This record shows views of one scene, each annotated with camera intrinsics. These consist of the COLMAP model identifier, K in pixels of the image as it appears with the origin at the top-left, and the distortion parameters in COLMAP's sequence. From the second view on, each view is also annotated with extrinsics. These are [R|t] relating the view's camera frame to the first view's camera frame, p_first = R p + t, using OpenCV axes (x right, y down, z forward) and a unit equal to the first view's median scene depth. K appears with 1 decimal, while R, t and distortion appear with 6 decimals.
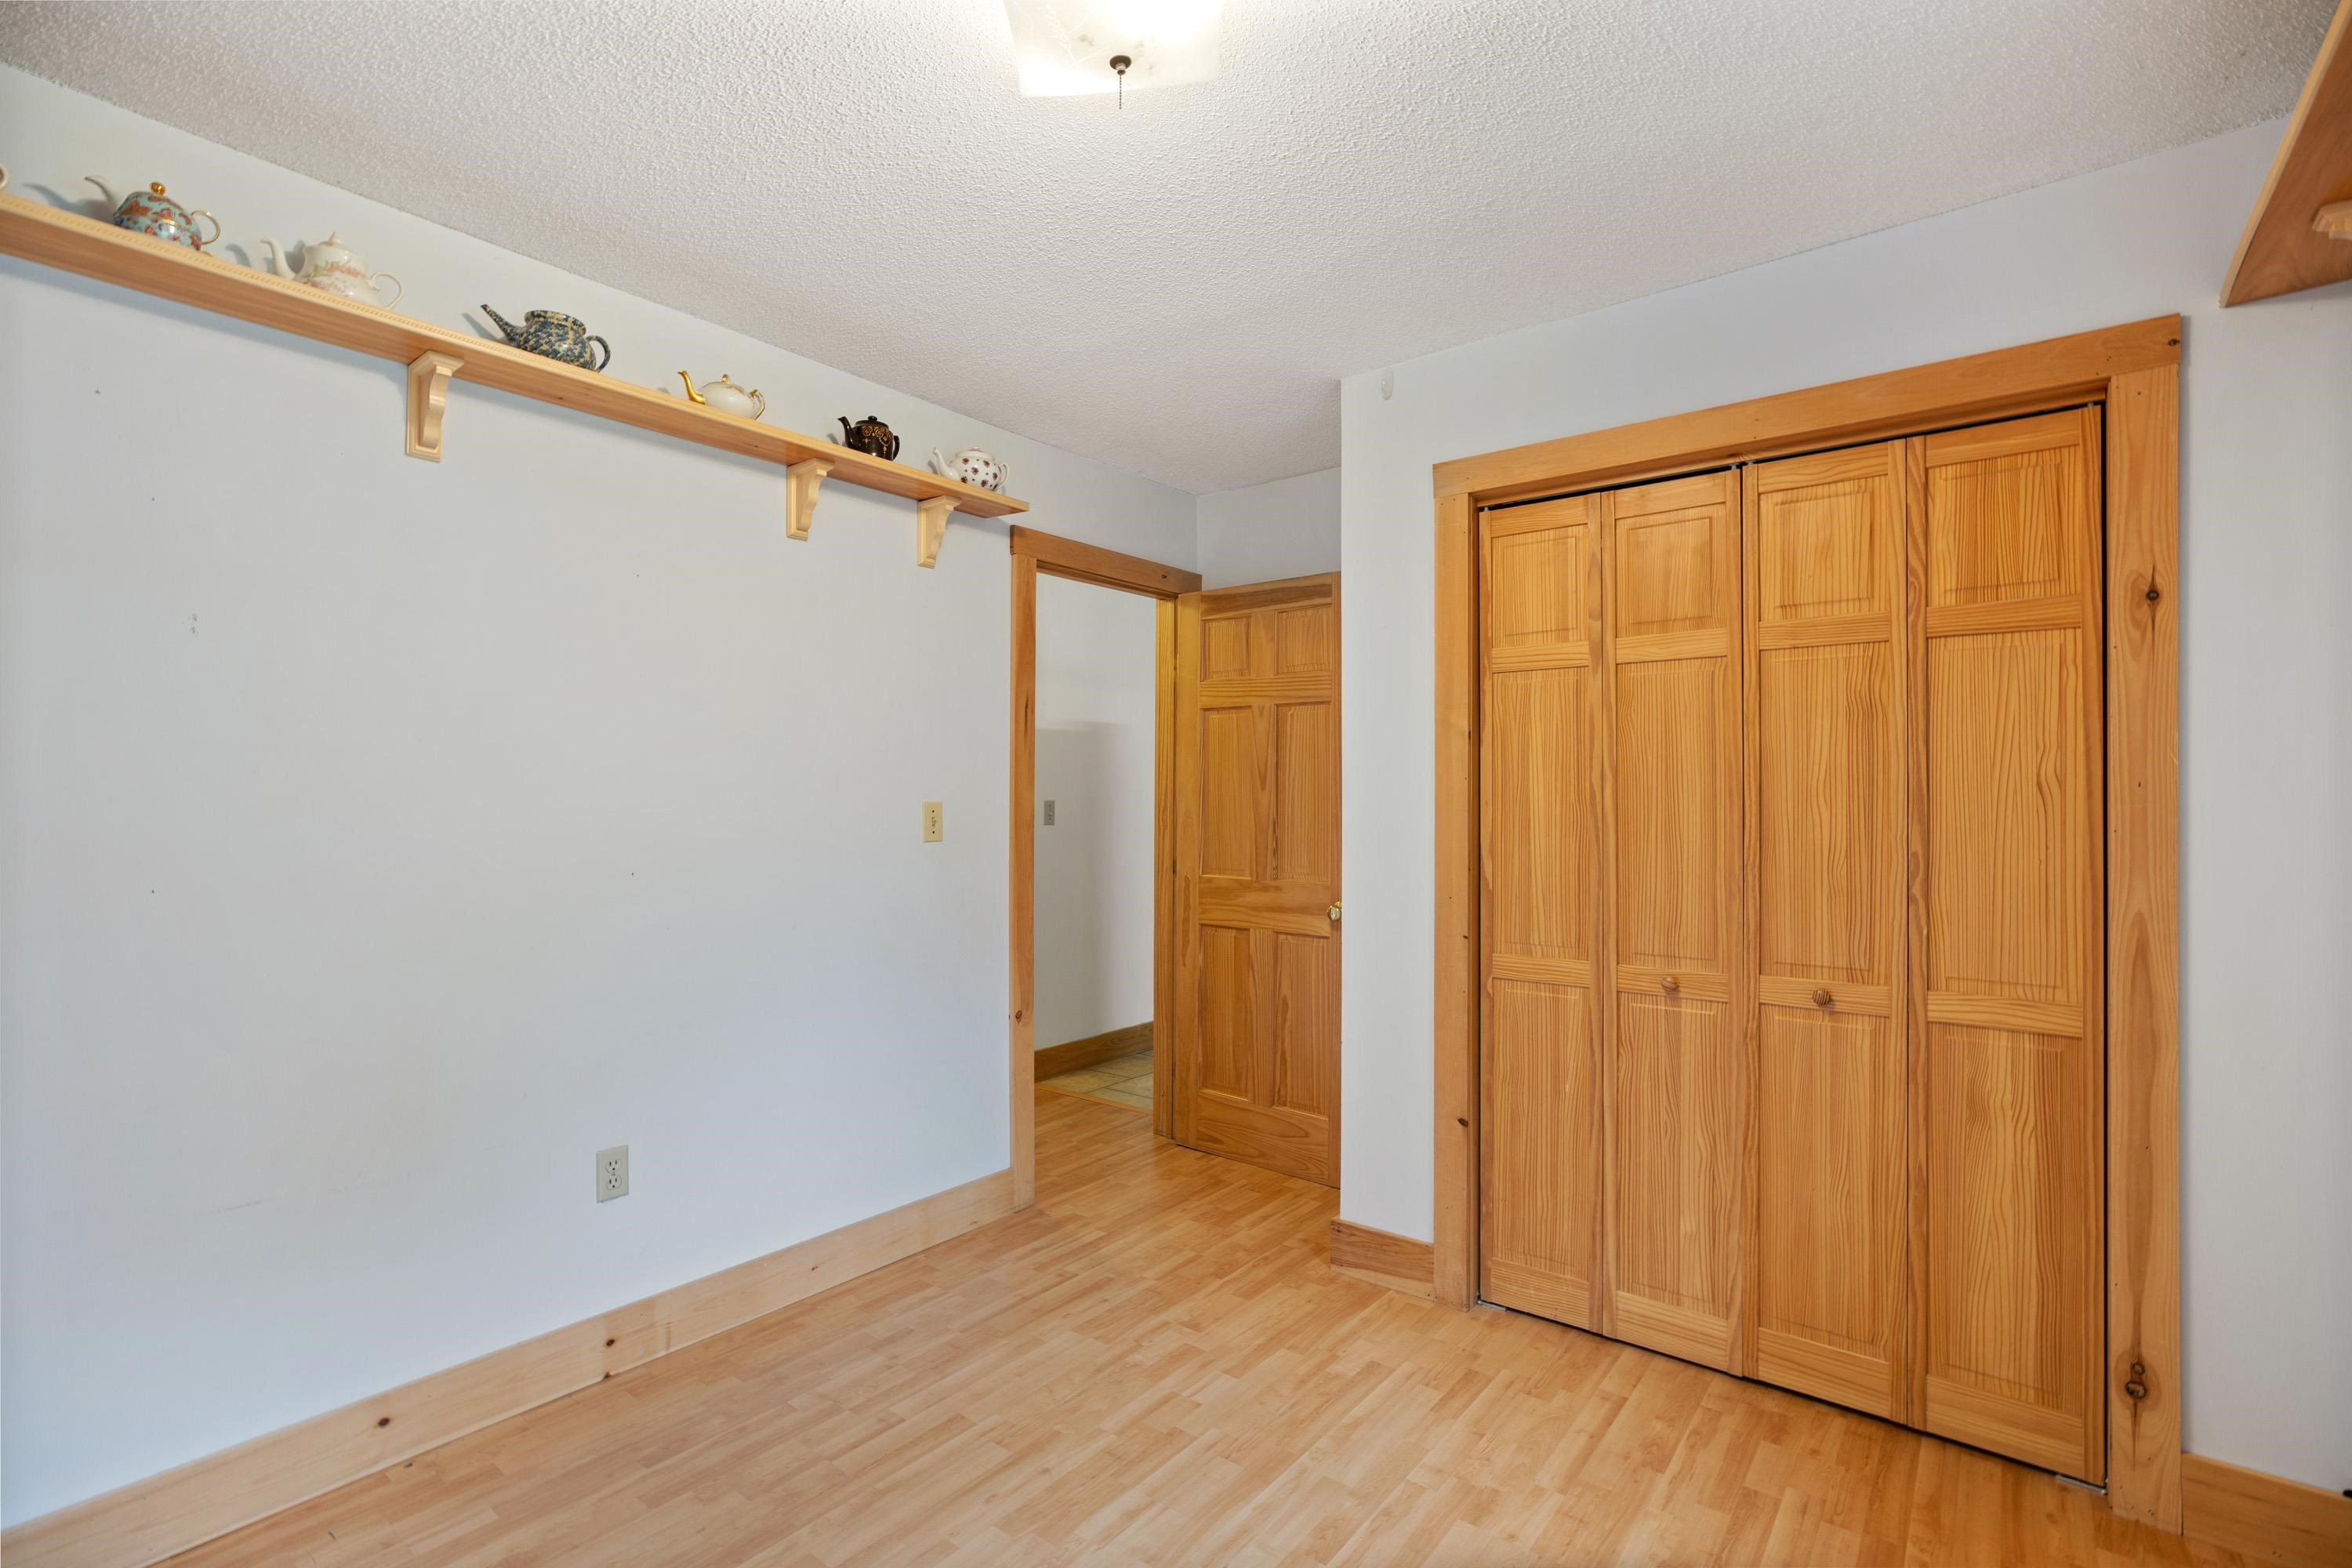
lens RADIAL K [[1075.2, 0, 1171.2], [0, 1075.2, 776.9], [0, 0, 1]] dist [-0.027444, 0.011787]
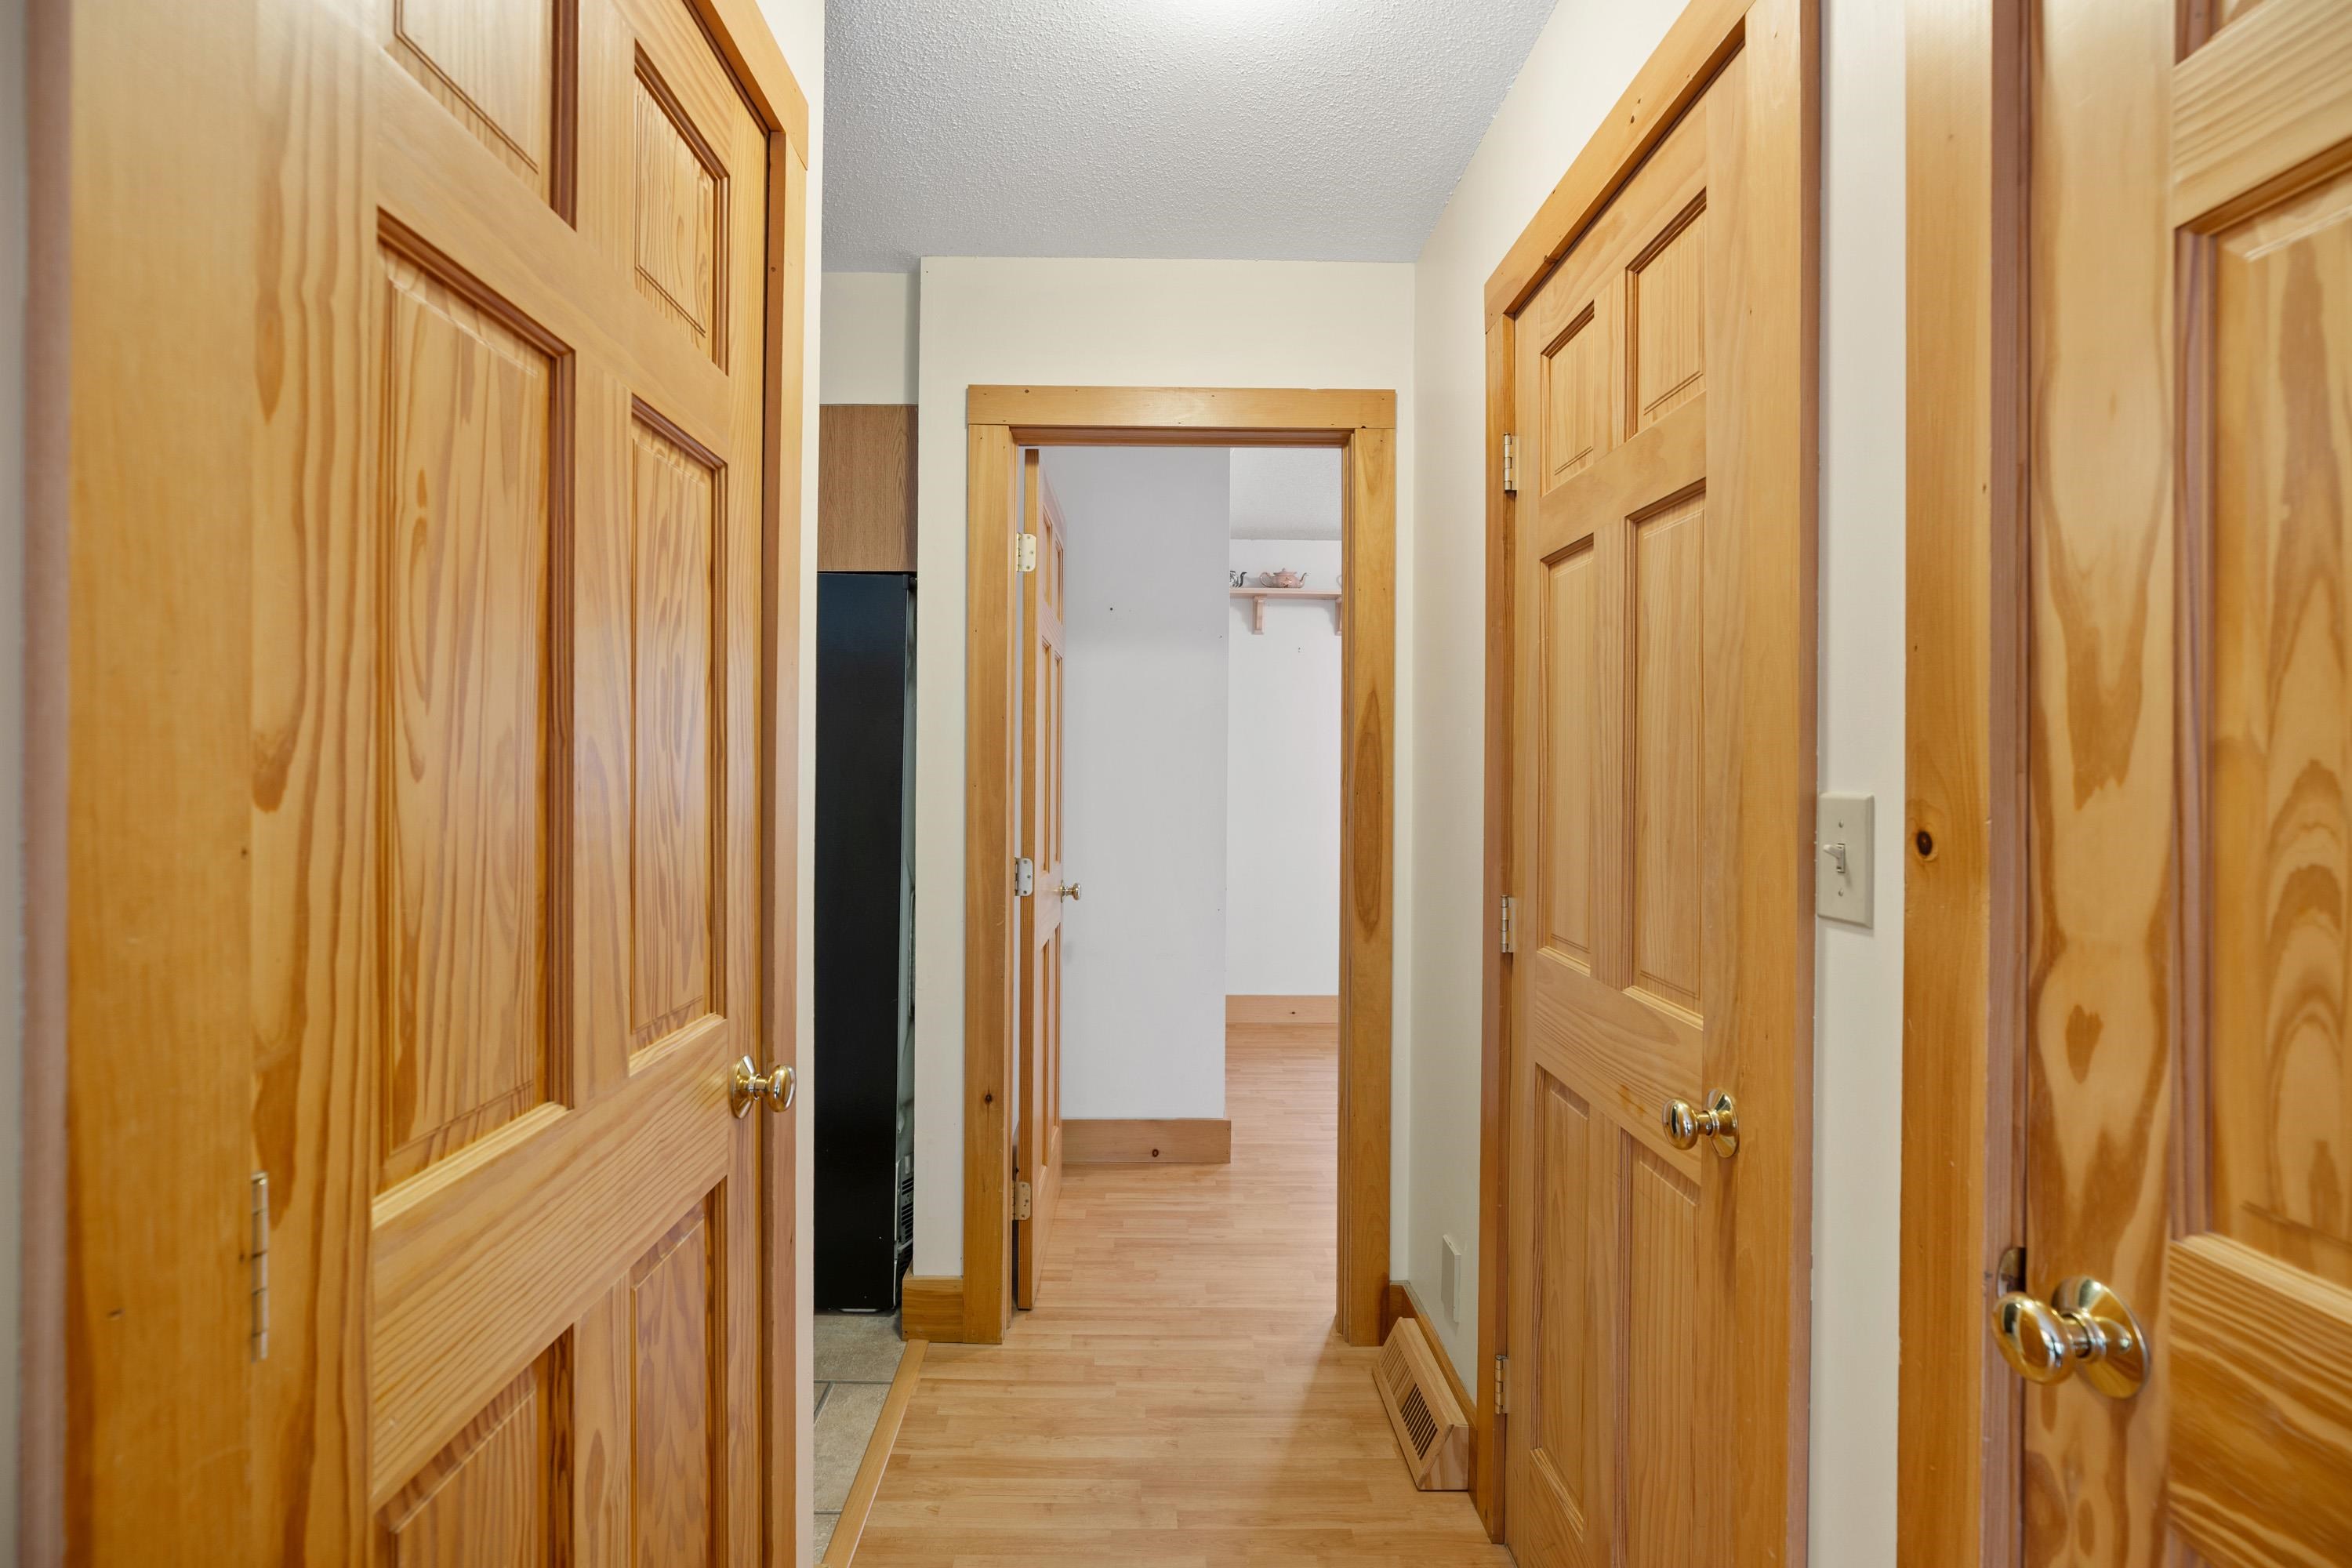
lens RADIAL K [[1075.2, 0, 1171.2], [0, 1075.2, 776.9], [0, 0, 1]] dist [-0.027444, 0.011787]
pose [[-0.643661, -0.007237, 0.765277, -0.795945], [-0.016334, 0.999857, -0.004283, 0.040356], [-0.765137, -0.015257, -0.643687, 2.016728]]
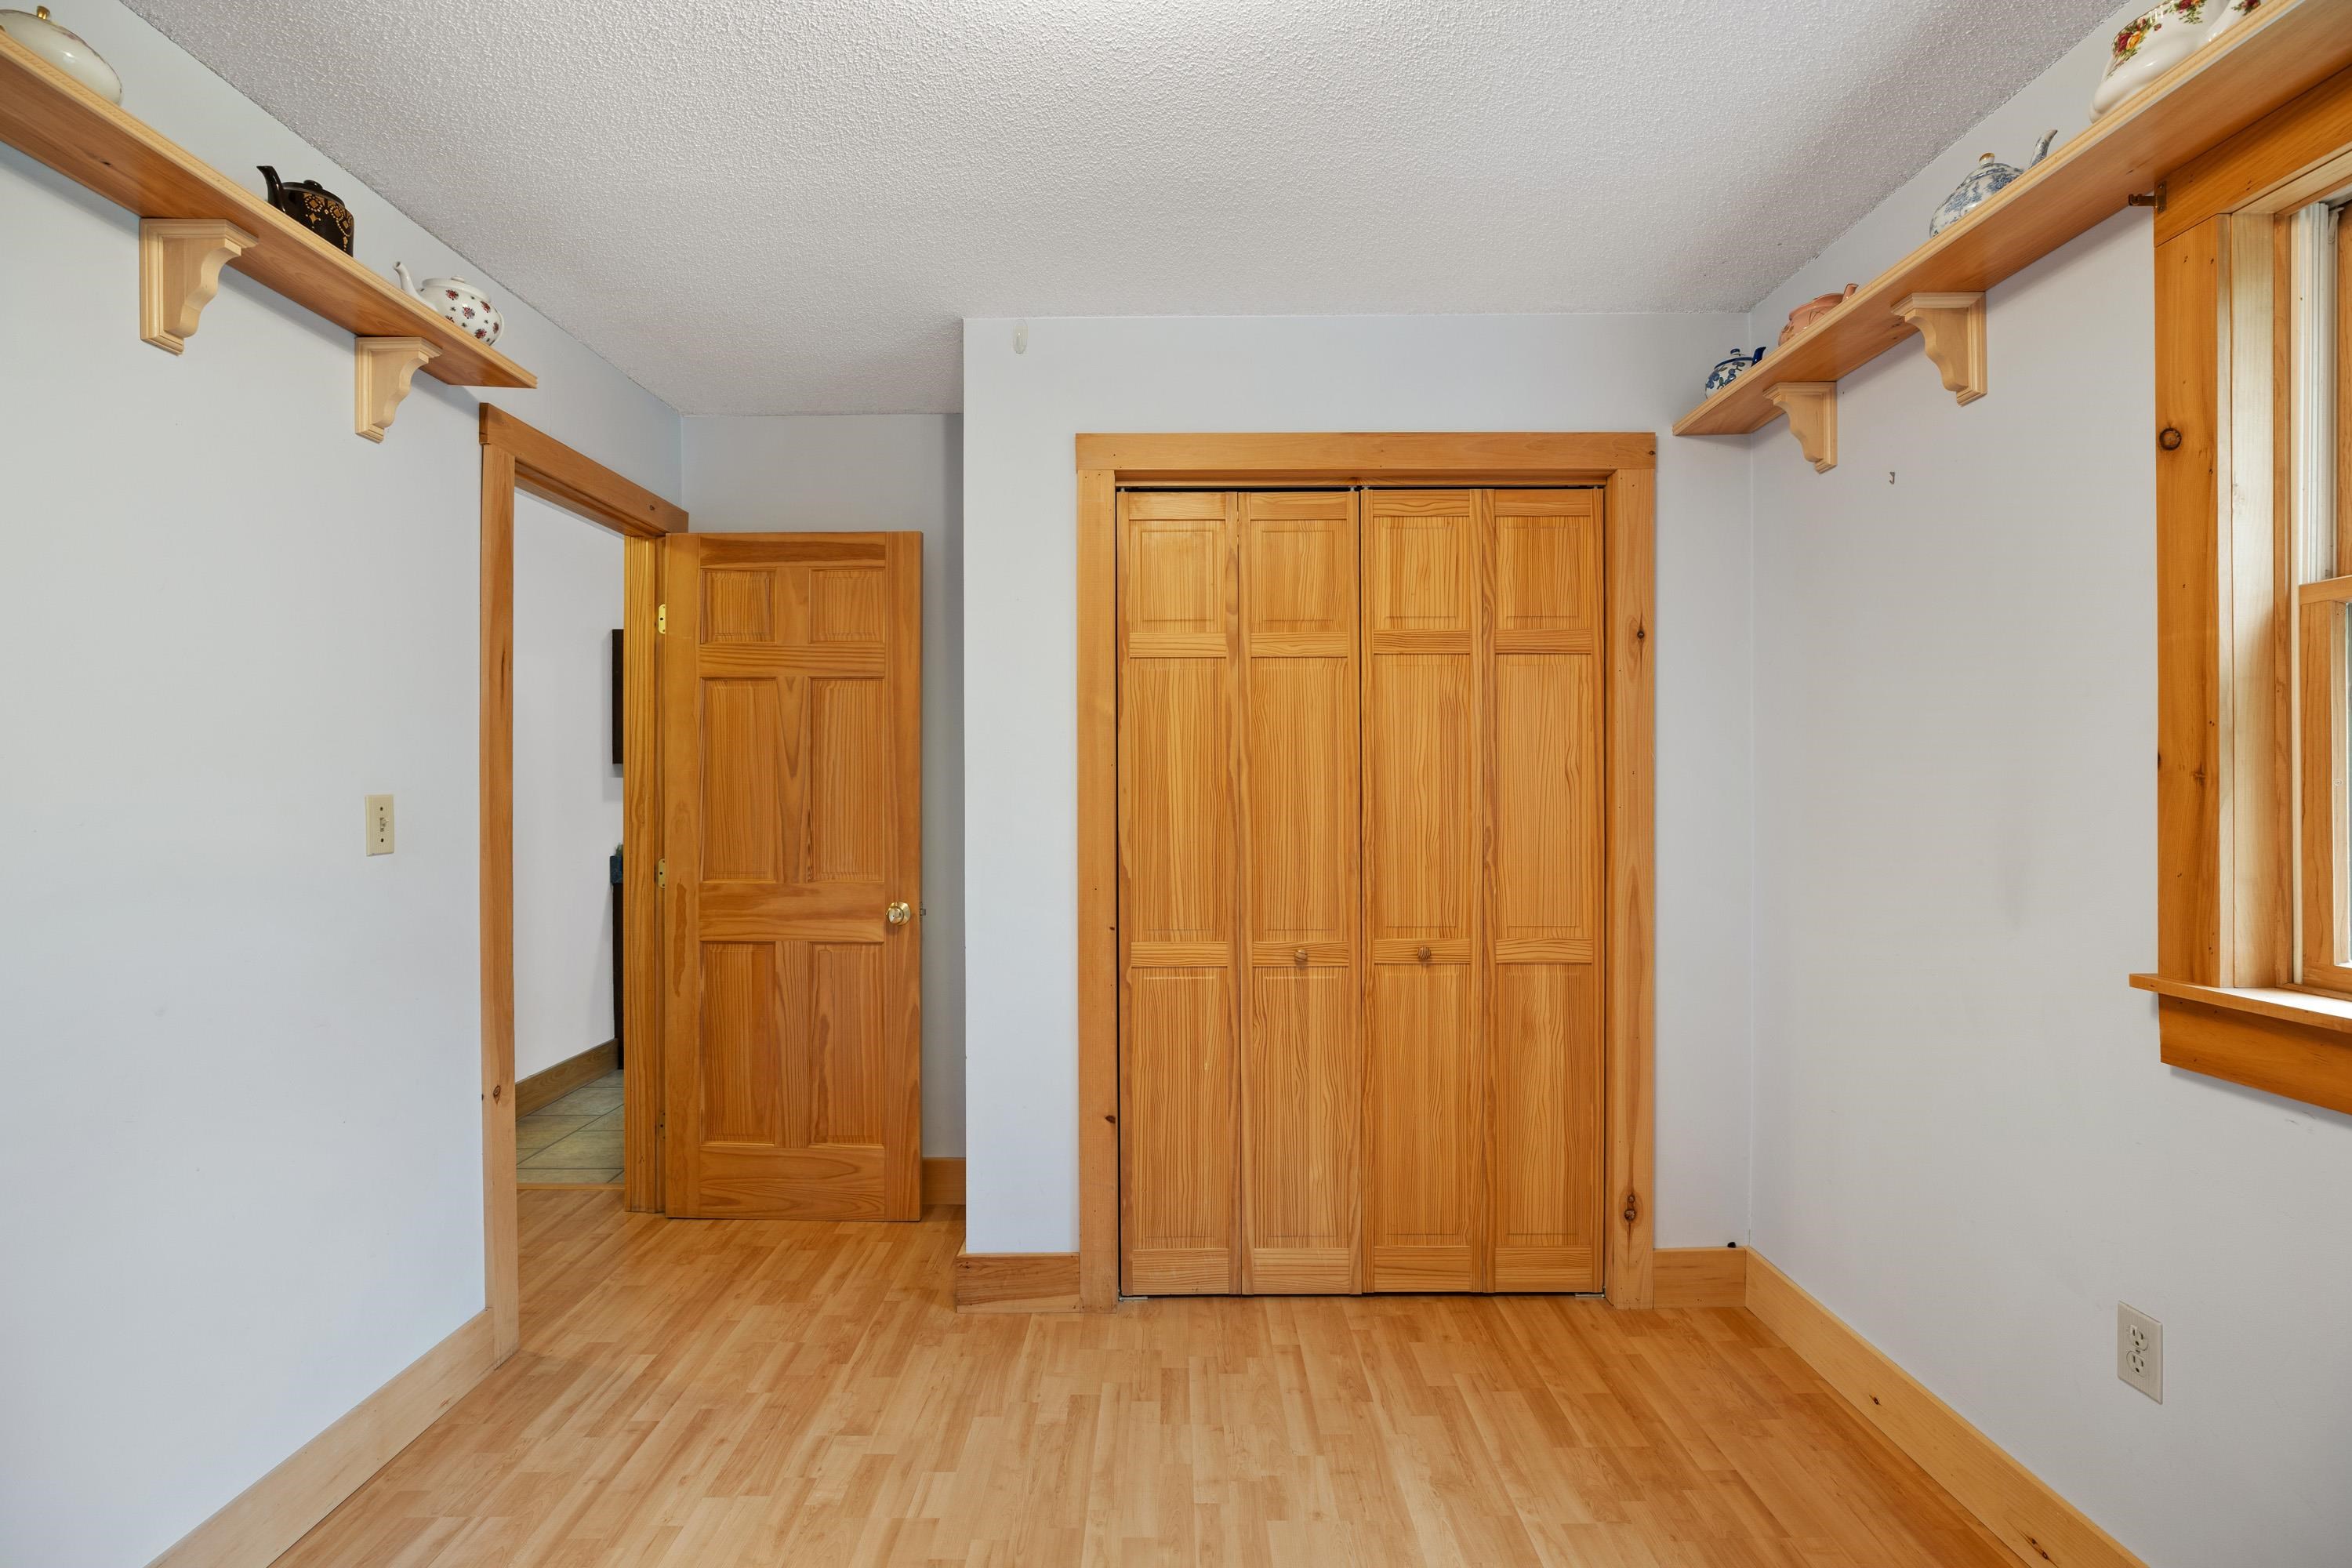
lens RADIAL K [[1075.2, 0, 1171.2], [0, 1075.2, 776.9], [0, 0, 1]] dist [-0.027444, 0.011787]
pose [[0.781463, -0.000059, 0.623952, -0.296586], [-0.006906, 0.999938, 0.008743, 0.003426], [-0.623914, -0.011141, 0.781414, 0.213962]]
